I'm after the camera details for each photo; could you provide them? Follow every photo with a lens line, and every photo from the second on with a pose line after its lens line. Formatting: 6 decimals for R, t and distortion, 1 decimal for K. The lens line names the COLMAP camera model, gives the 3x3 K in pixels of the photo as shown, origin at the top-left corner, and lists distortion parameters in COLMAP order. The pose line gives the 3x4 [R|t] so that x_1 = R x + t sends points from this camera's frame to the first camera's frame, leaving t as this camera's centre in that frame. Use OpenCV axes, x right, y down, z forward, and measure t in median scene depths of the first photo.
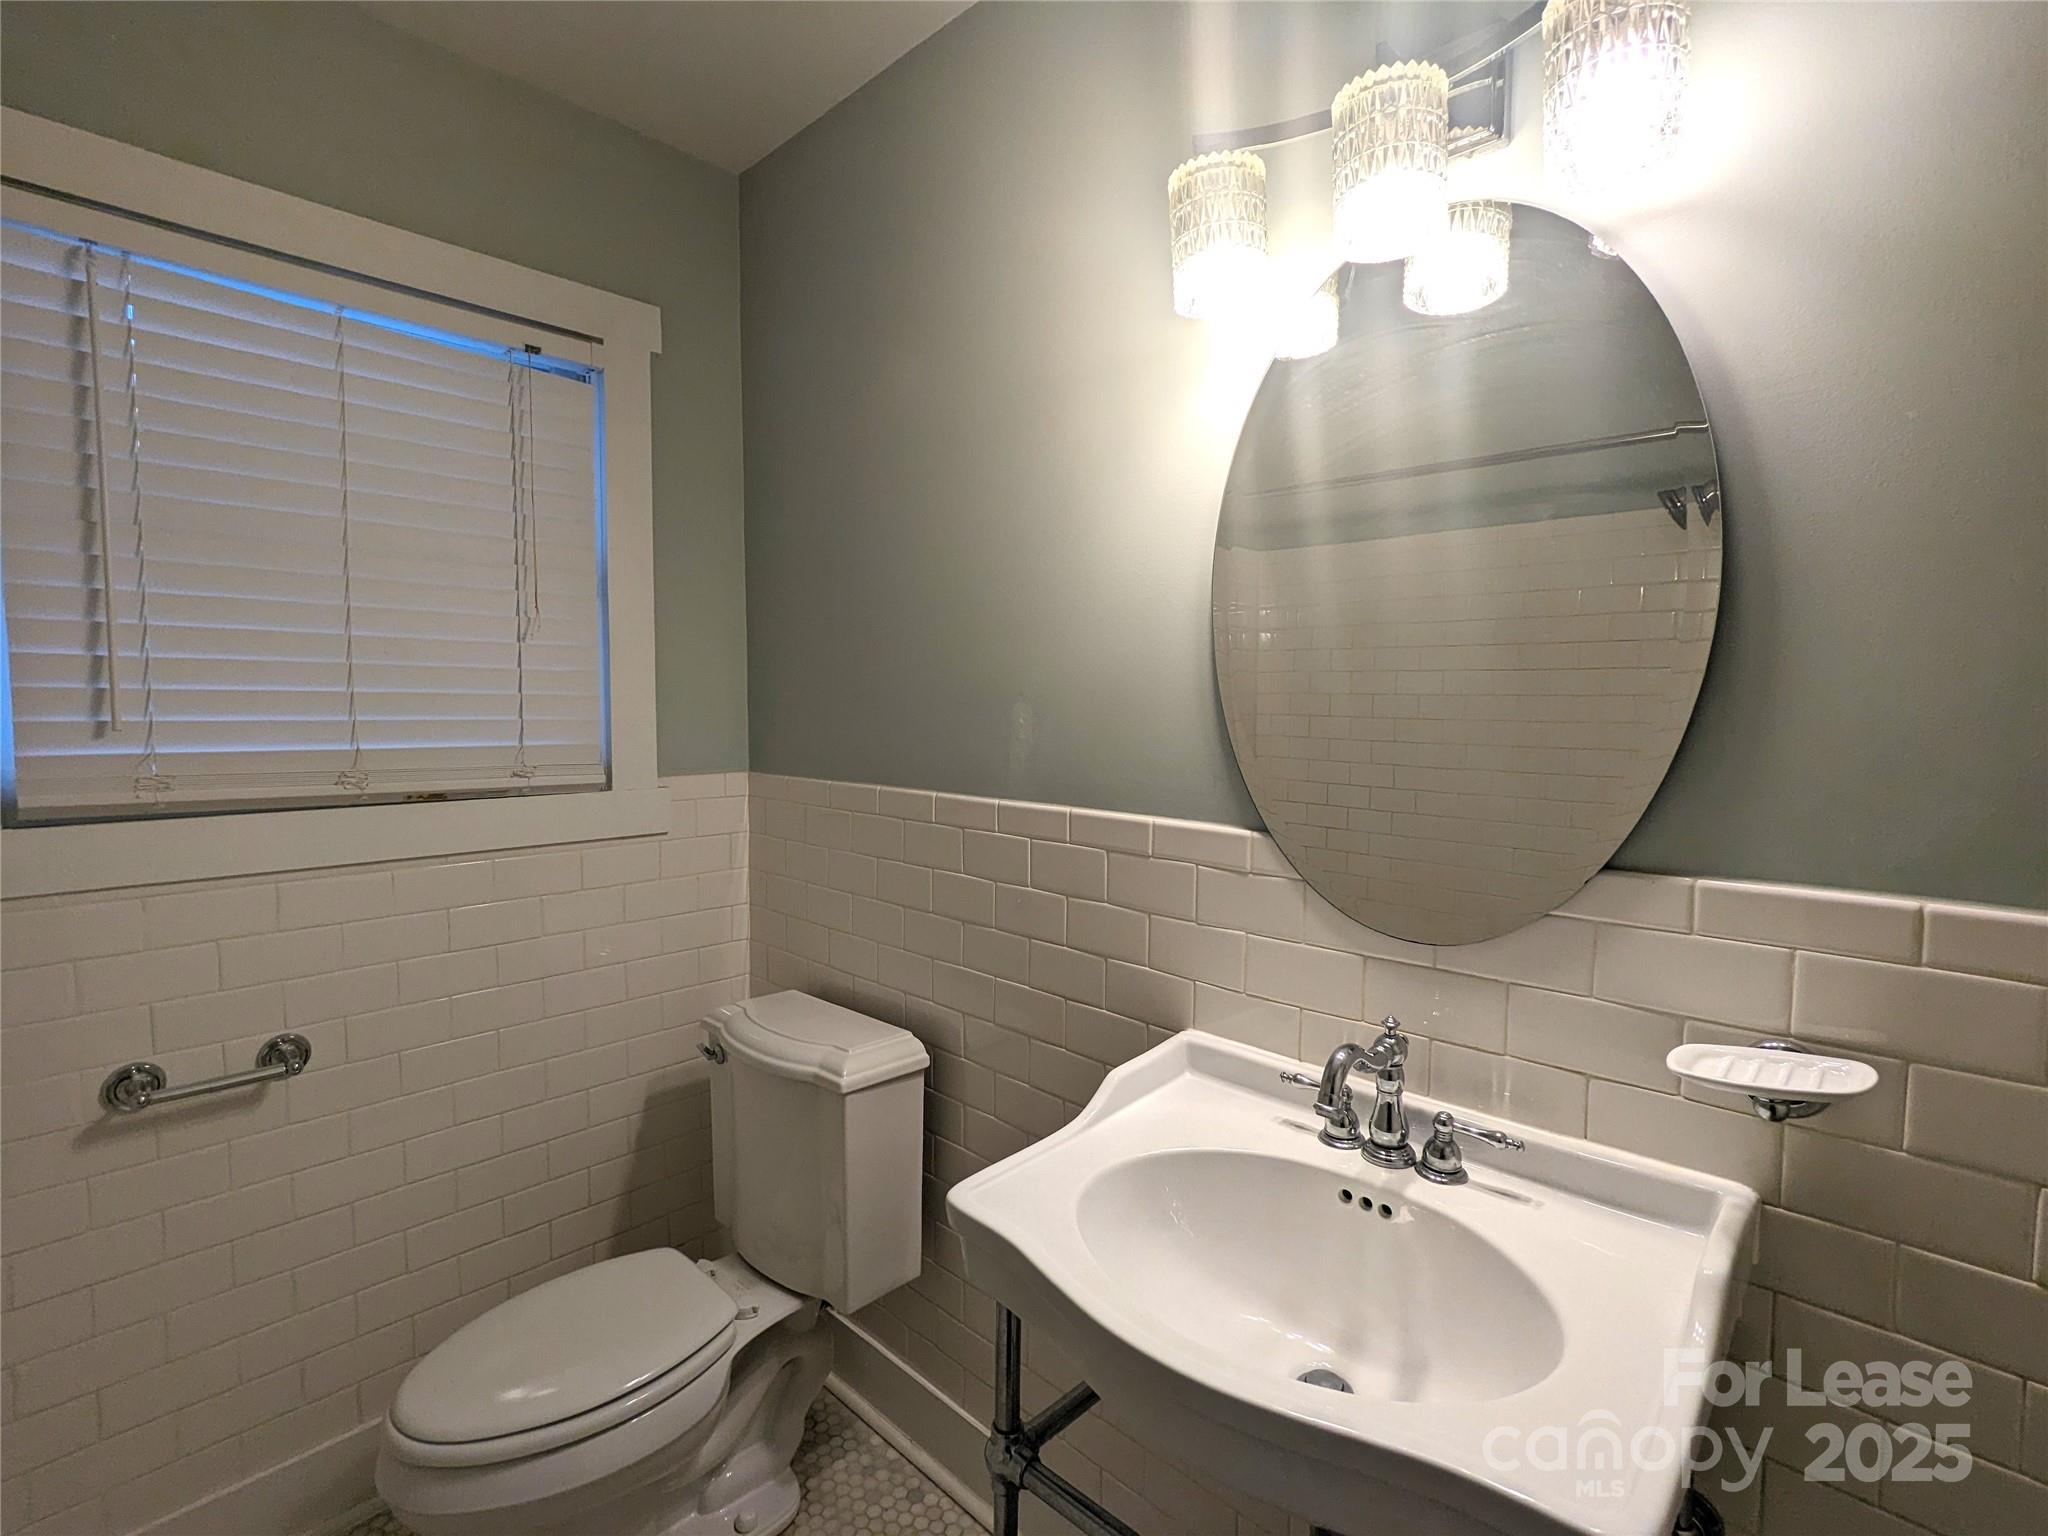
lens RADIAL K [[964.7, 0, 1024.0], [0, 964.7, 768.0], [0, 0, 1]] dist [-0.001710, -0.000165]
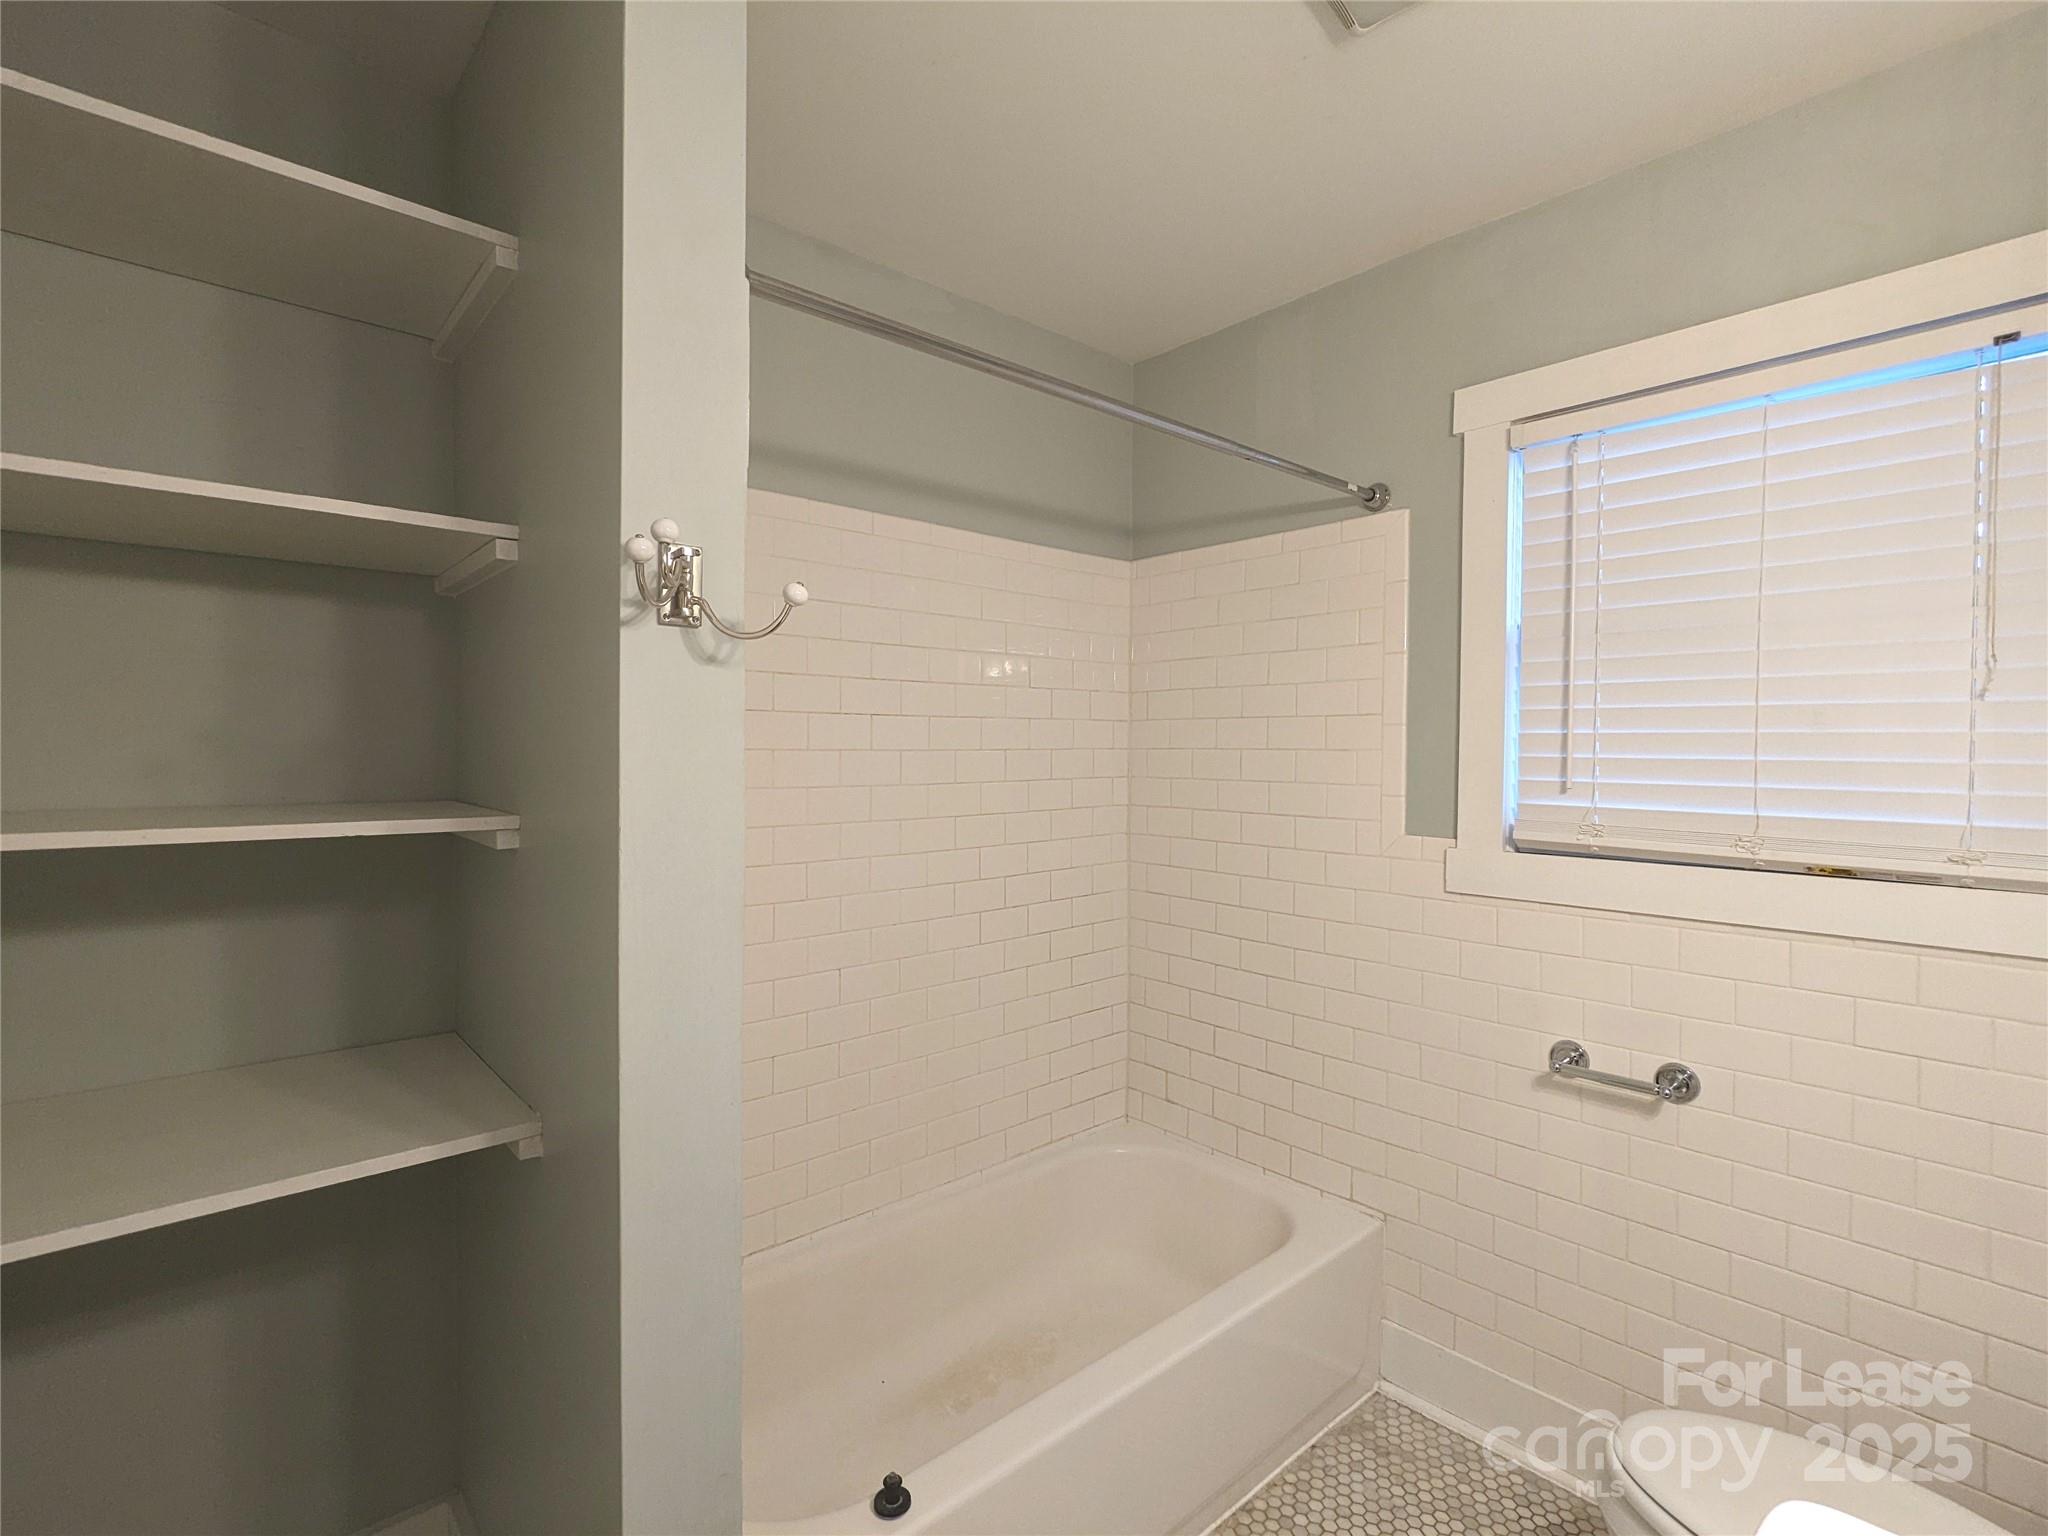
lens RADIAL K [[964.7, 0, 1024.0], [0, 964.7, 768.0], [0, 0, 1]] dist [-0.001710, -0.000165]
pose [[-0.080417, 0.011266, -0.996698, 0.410499], [-0.077611, 0.996830, 0.017530, -0.028053], [0.993735, 0.078764, -0.079287, 0.305106]]
